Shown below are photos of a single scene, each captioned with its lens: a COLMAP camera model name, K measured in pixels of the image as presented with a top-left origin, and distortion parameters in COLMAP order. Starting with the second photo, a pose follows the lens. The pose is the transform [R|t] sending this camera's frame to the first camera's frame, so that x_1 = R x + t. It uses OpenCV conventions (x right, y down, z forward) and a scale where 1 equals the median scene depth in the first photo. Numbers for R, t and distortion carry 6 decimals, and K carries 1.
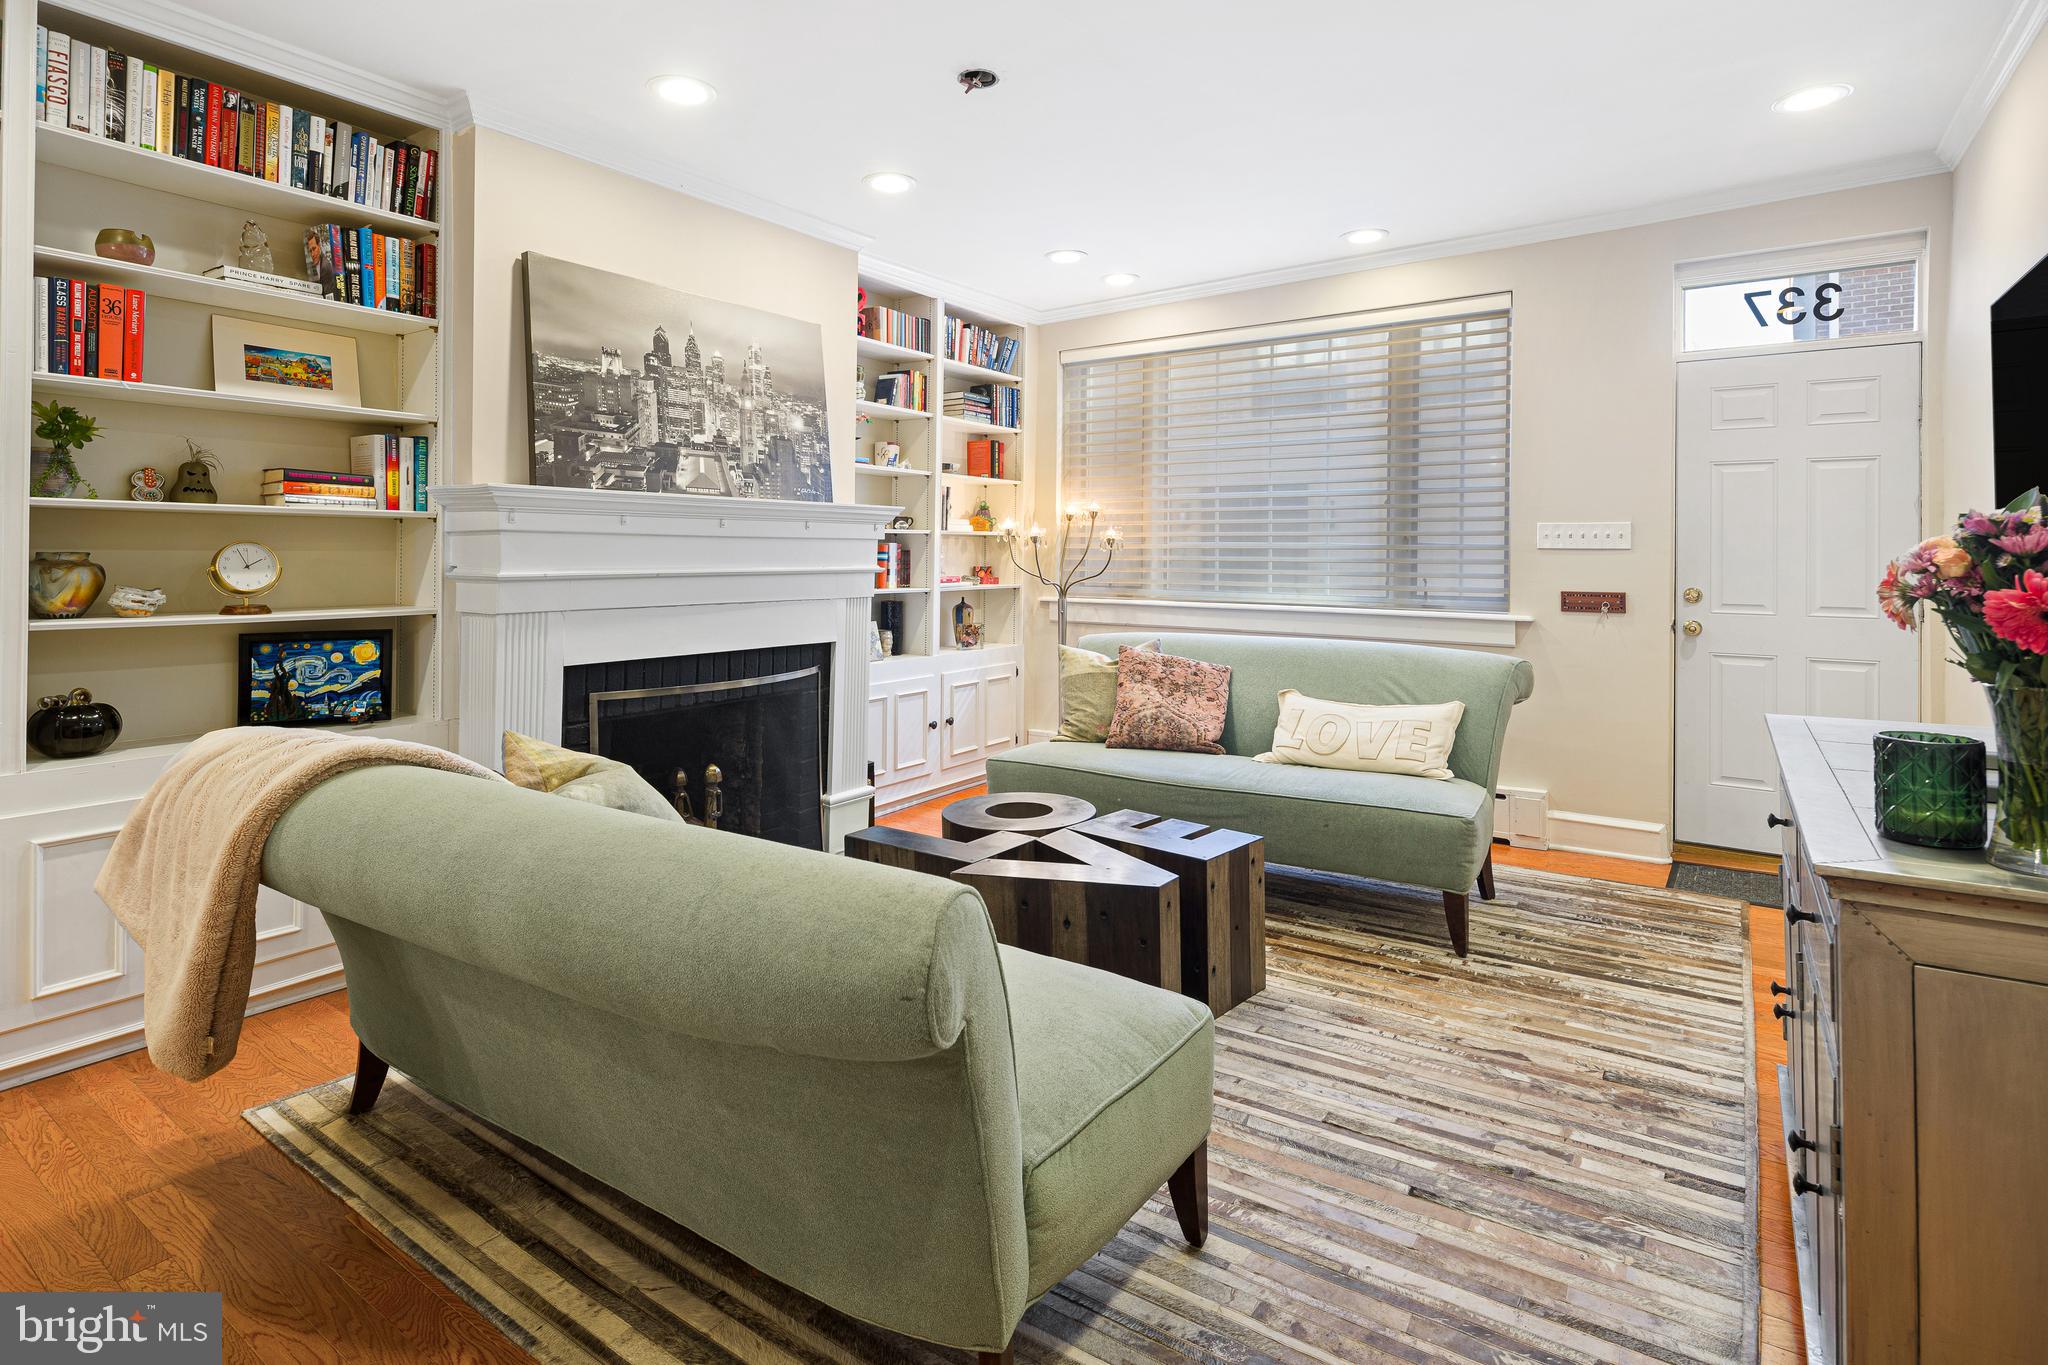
lens RADIAL K [[1024.1, 0, 1003.1], [0, 1024.1, 546.3], [0, 0, 1]] dist [0.010877, -0.007685]
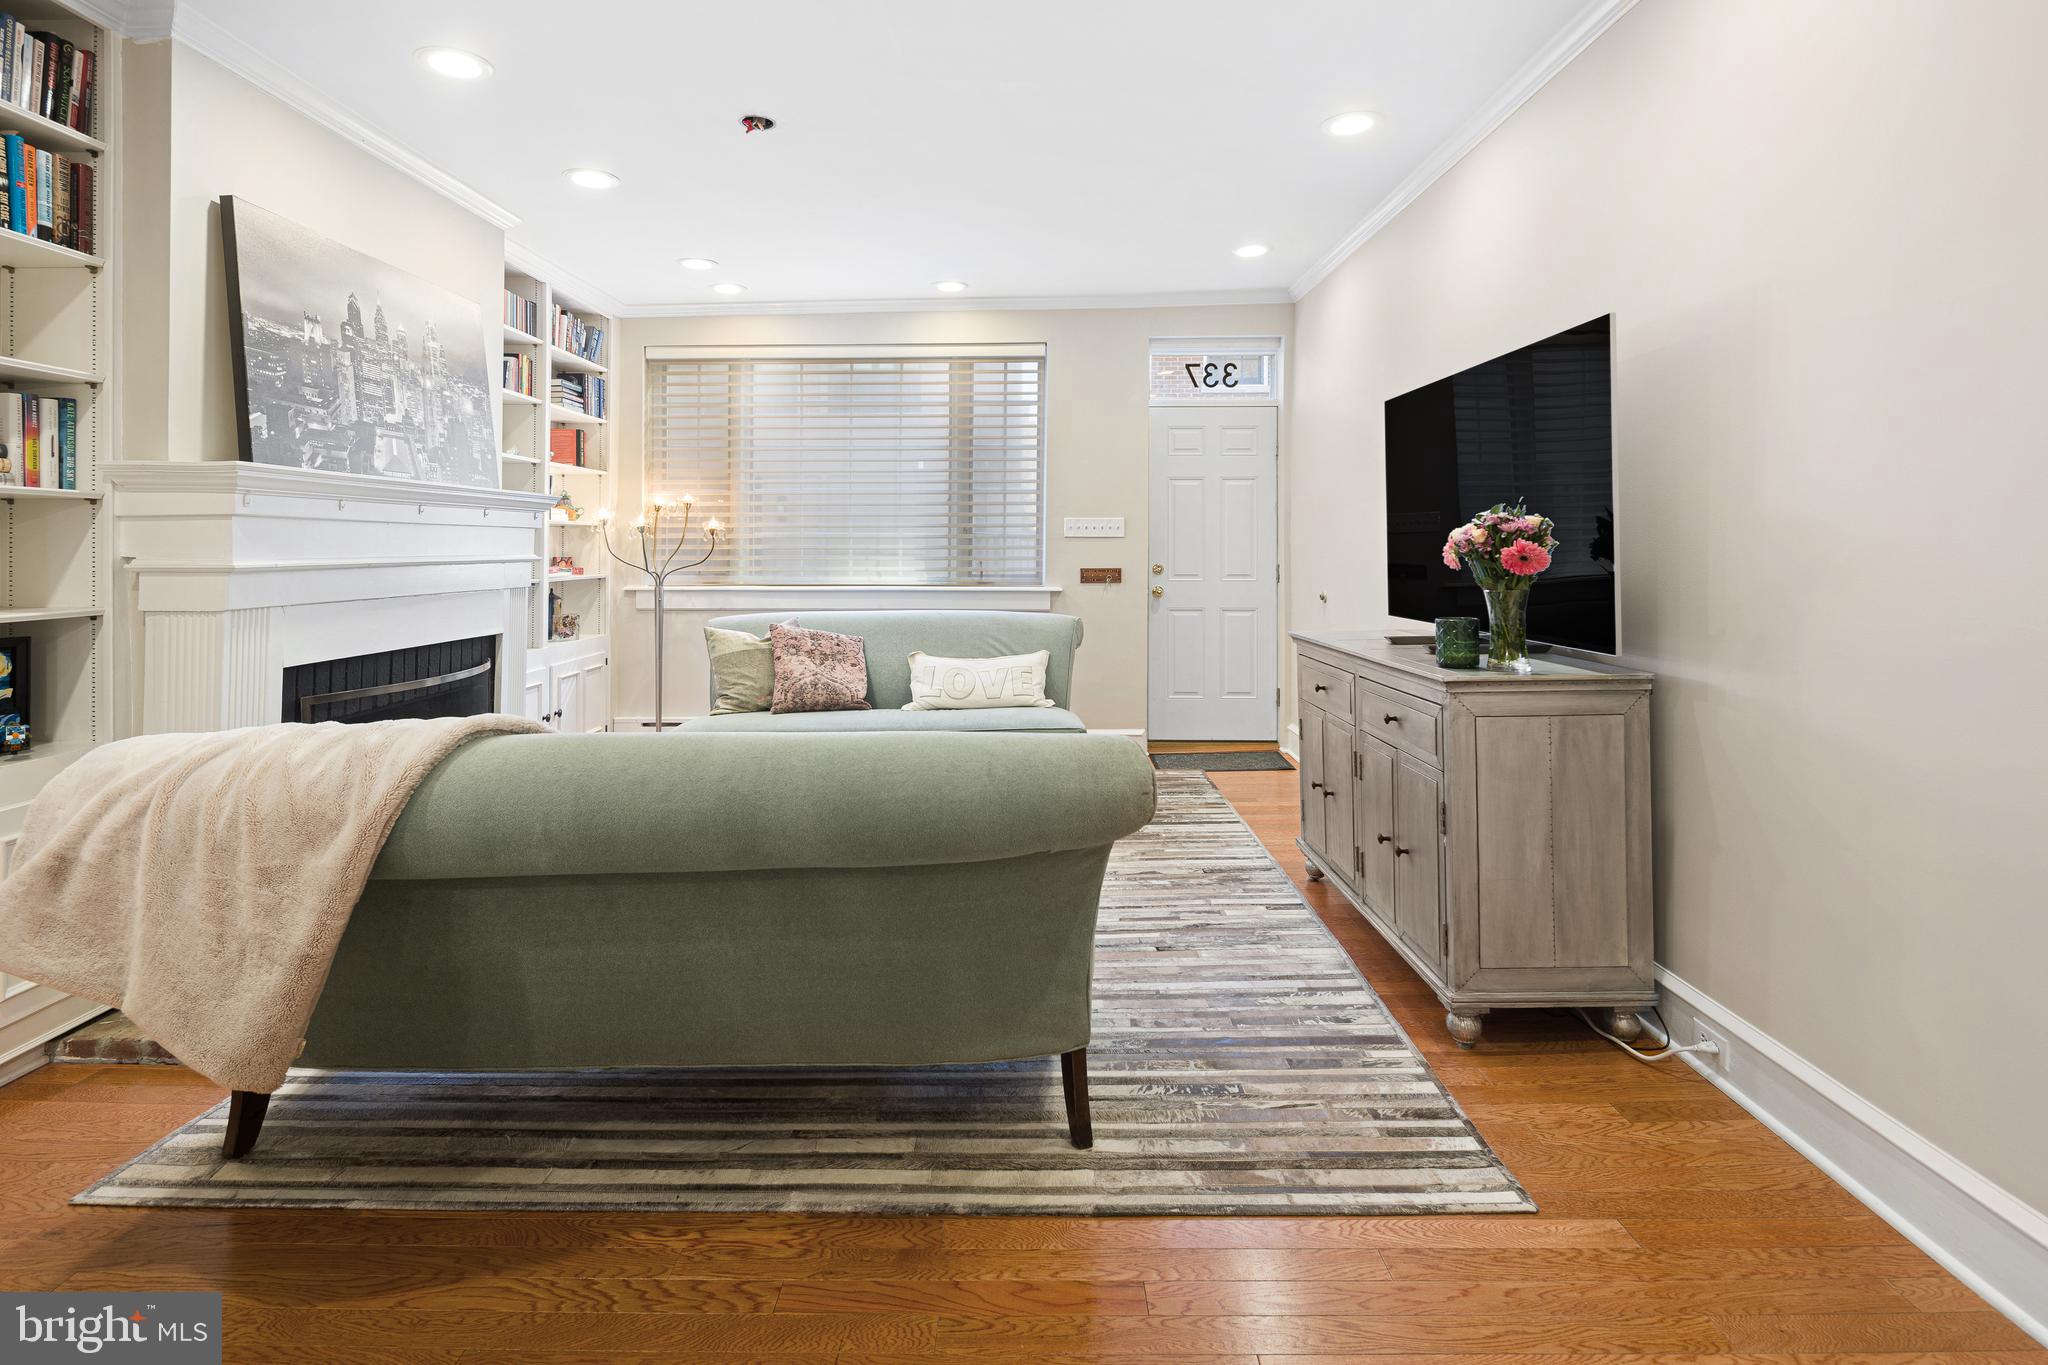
lens RADIAL K [[1024.1, 0, 1005.7], [0, 1024.1, 543.6], [0, 0, 1]] dist [0.010877, -0.007685]
pose [[0.826403, -0.004966, 0.563058, -0.356665], [0.002884, 0.999985, 0.004586, 0.005607], [-0.563072, -0.002166, 0.826405, -0.078167]]
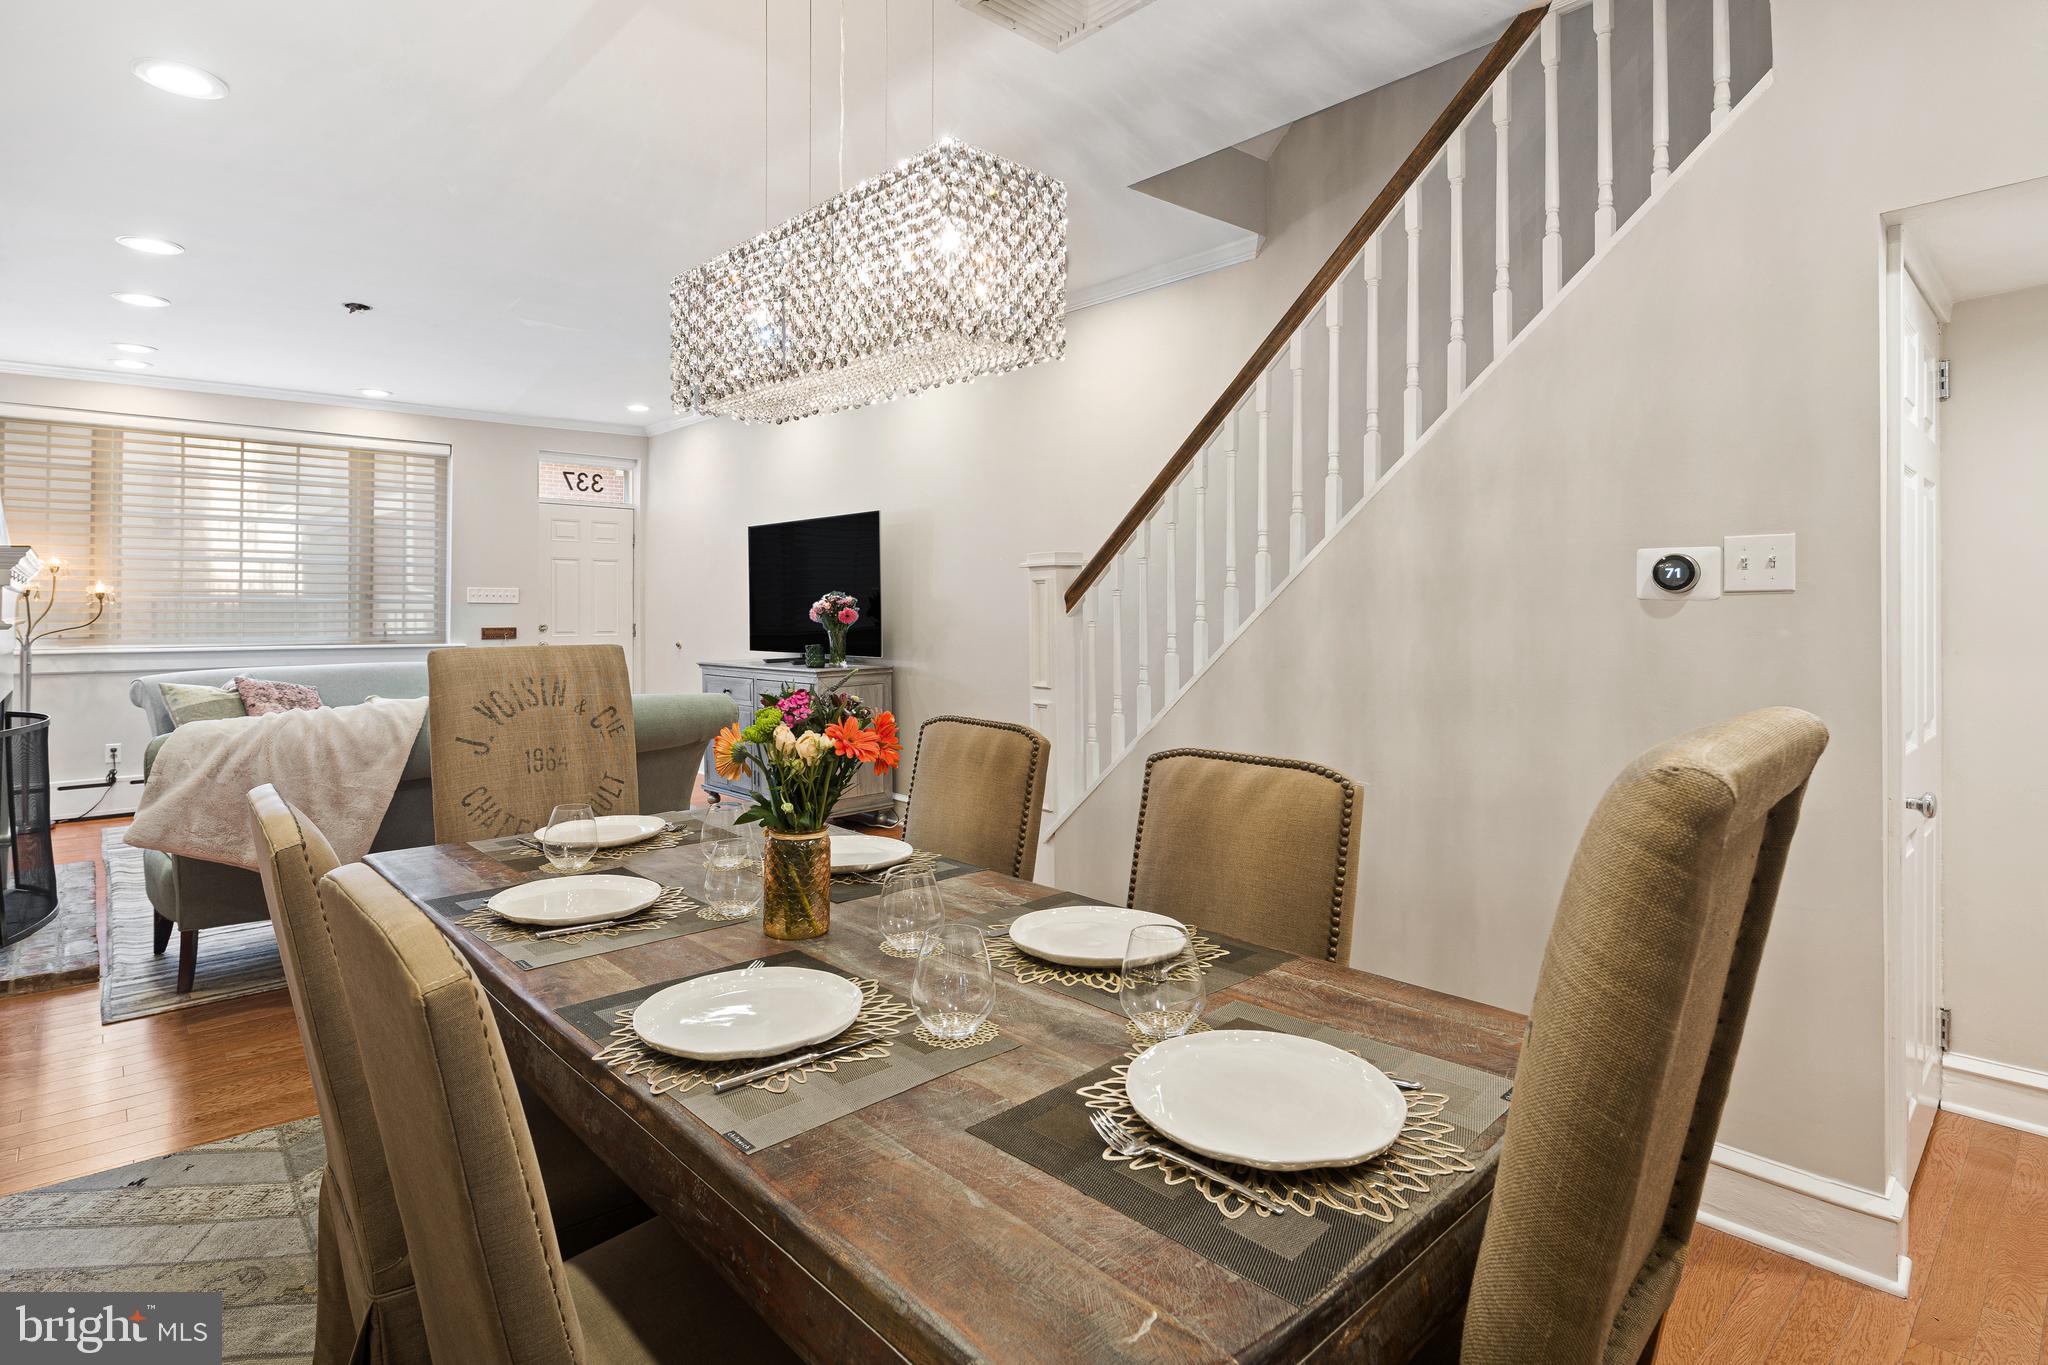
lens RADIAL K [[1024.1, 0, 999.5], [0, 1024.1, 616.4], [0, 0, 1]] dist [0.010877, -0.007685]
pose [[0.223308, -0.010969, 0.974686, -1.097744], [-0.004009, 0.999918, 0.012171, 0.000554], [-0.974740, -0.006625, 0.223246, -0.264289]]
